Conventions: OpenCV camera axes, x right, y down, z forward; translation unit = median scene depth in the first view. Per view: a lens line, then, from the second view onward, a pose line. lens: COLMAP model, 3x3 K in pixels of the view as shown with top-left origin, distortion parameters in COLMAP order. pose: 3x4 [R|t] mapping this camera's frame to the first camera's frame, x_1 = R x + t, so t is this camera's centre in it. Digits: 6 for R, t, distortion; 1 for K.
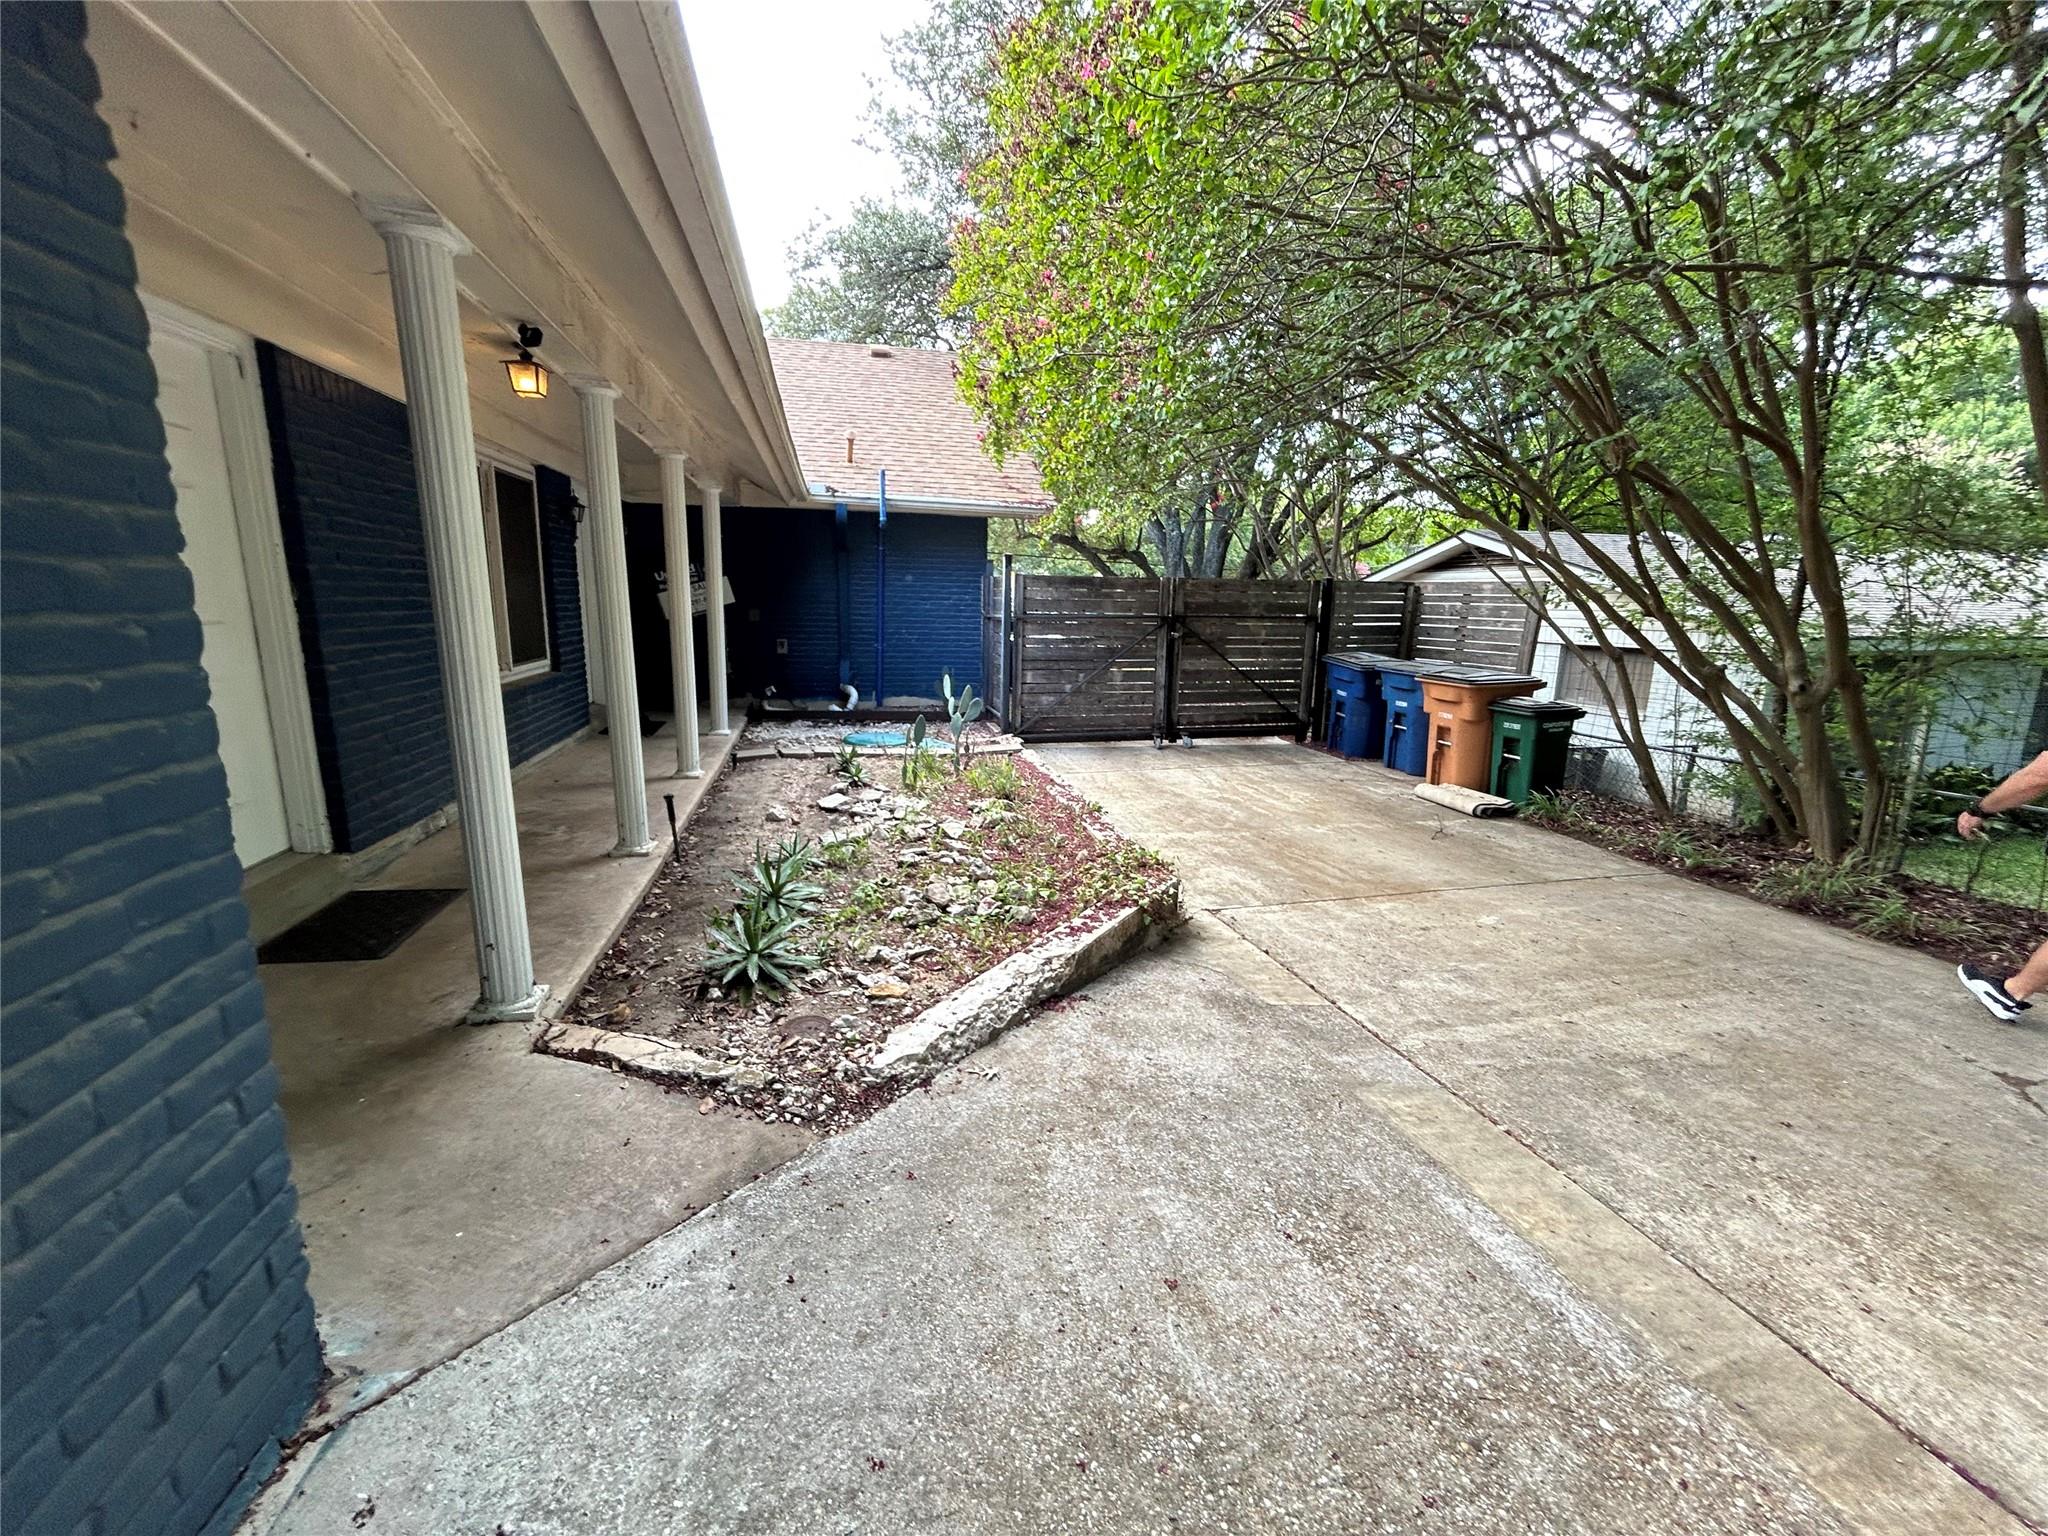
lens RADIAL K [[833.8, 0, 1023.0], [0, 833.8, 763.8], [0, 0, 1]] dist [0.000381, 0.000169]
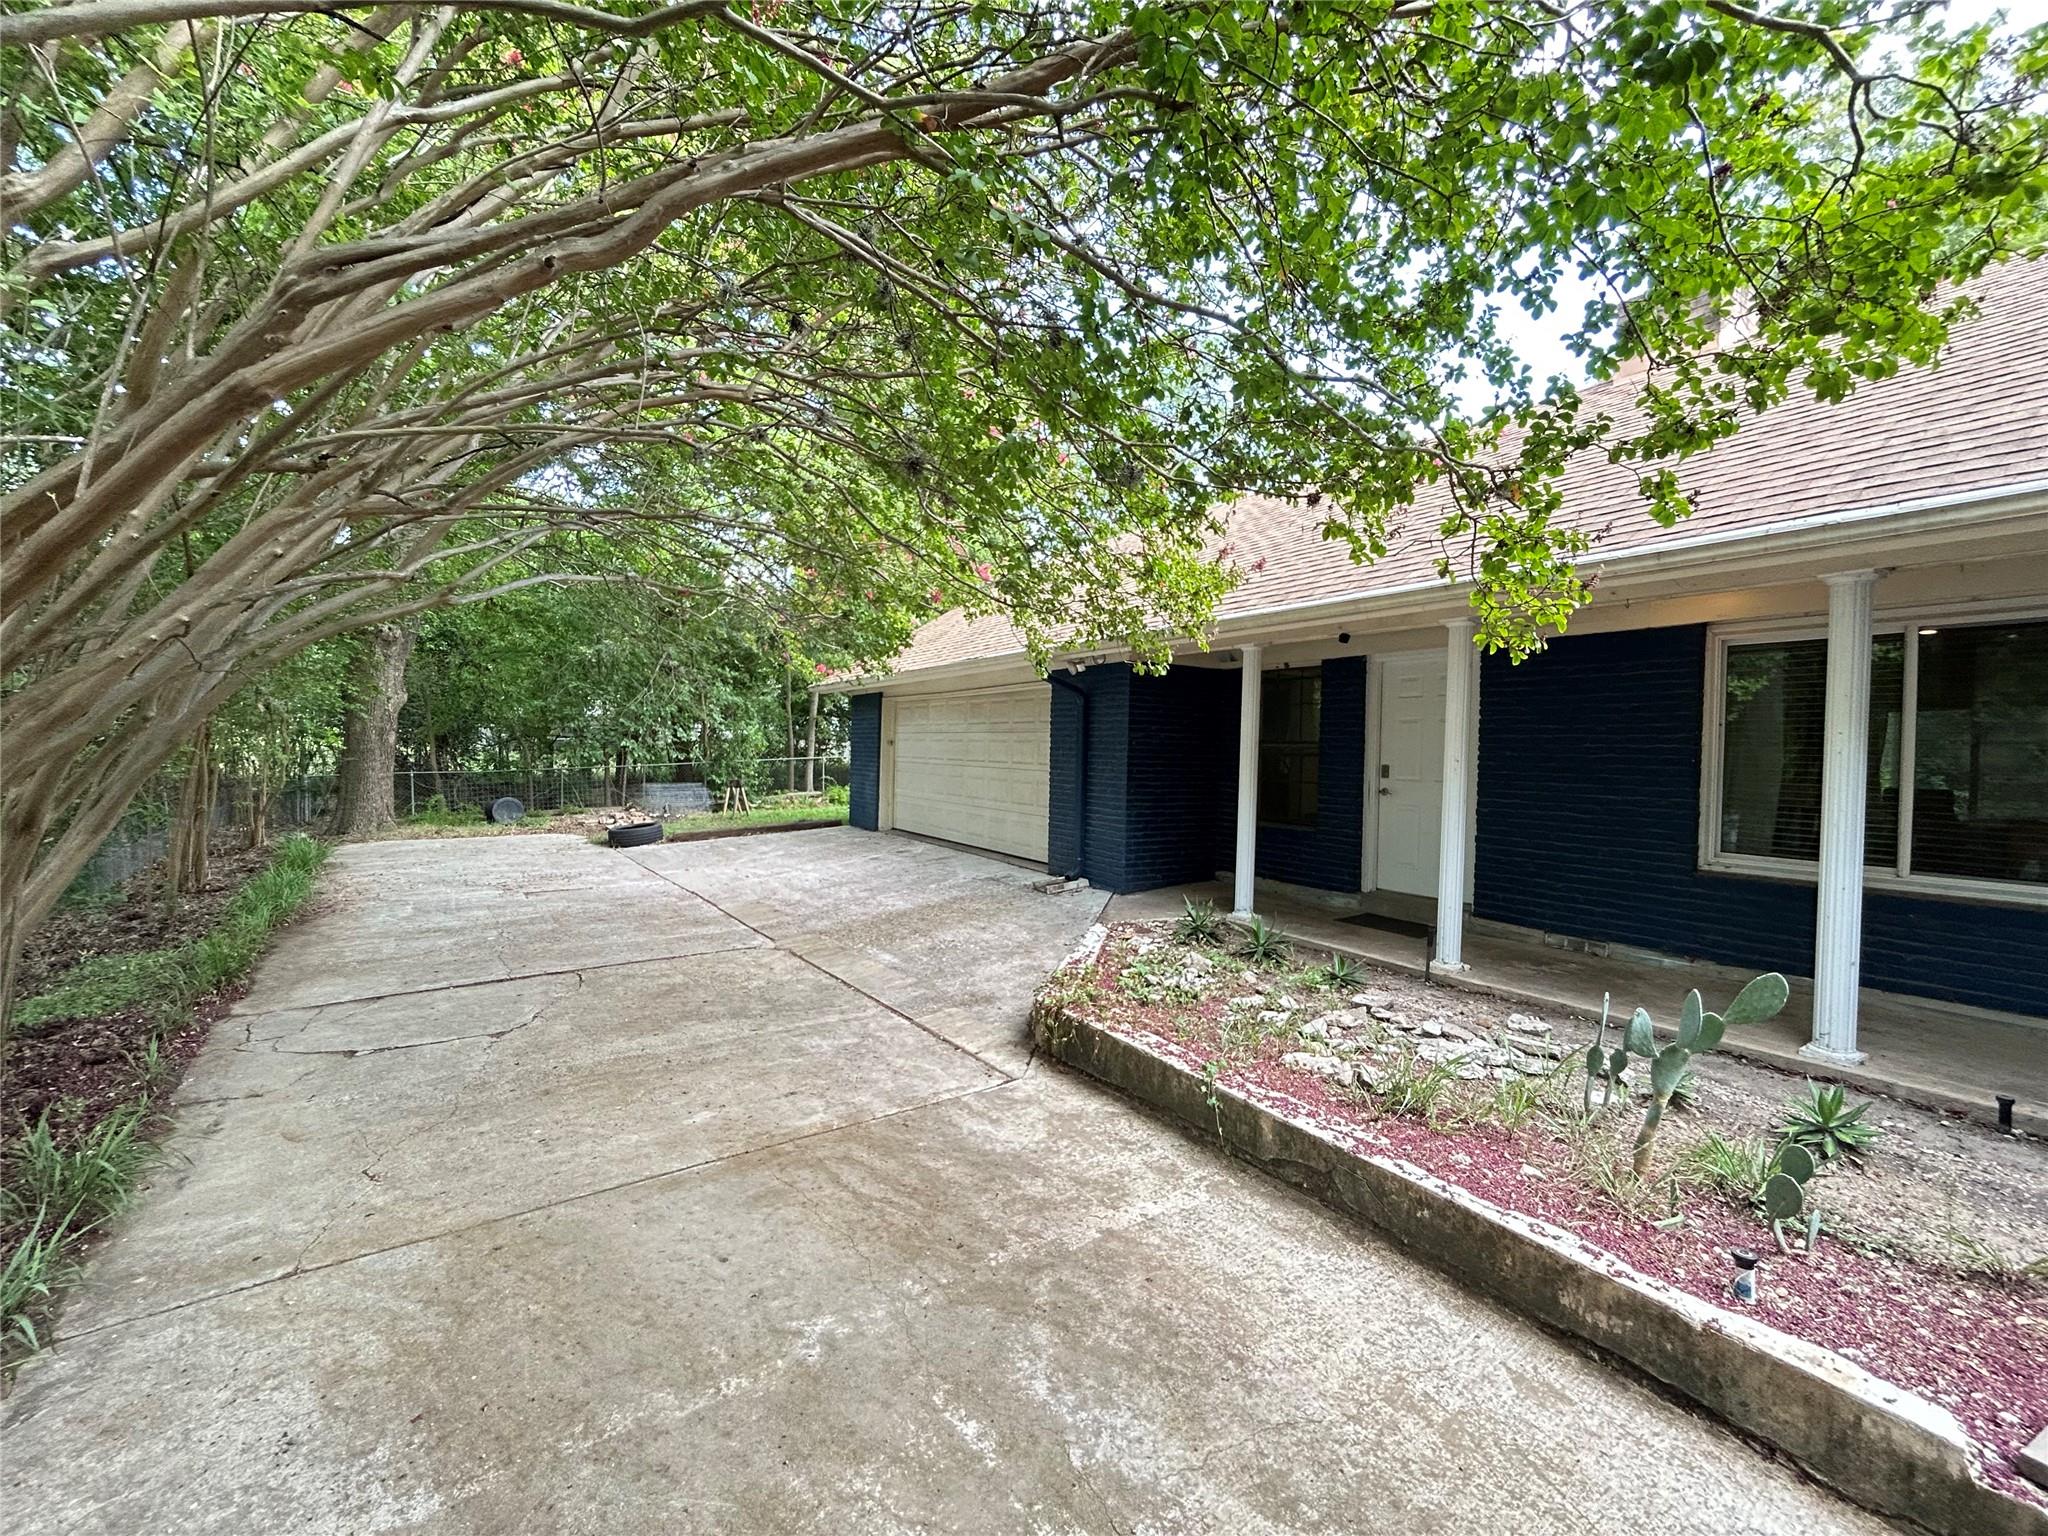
lens RADIAL K [[833.8, 0, 1023.0], [0, 833.8, 763.8], [0, 0, 1]] dist [0.000381, 0.000169]
pose [[-0.937299, -0.027951, -0.347403, 0.628788], [-0.101757, 0.975296, 0.196071, -0.405351], [0.333340, 0.219128, -0.916988, 2.039131]]
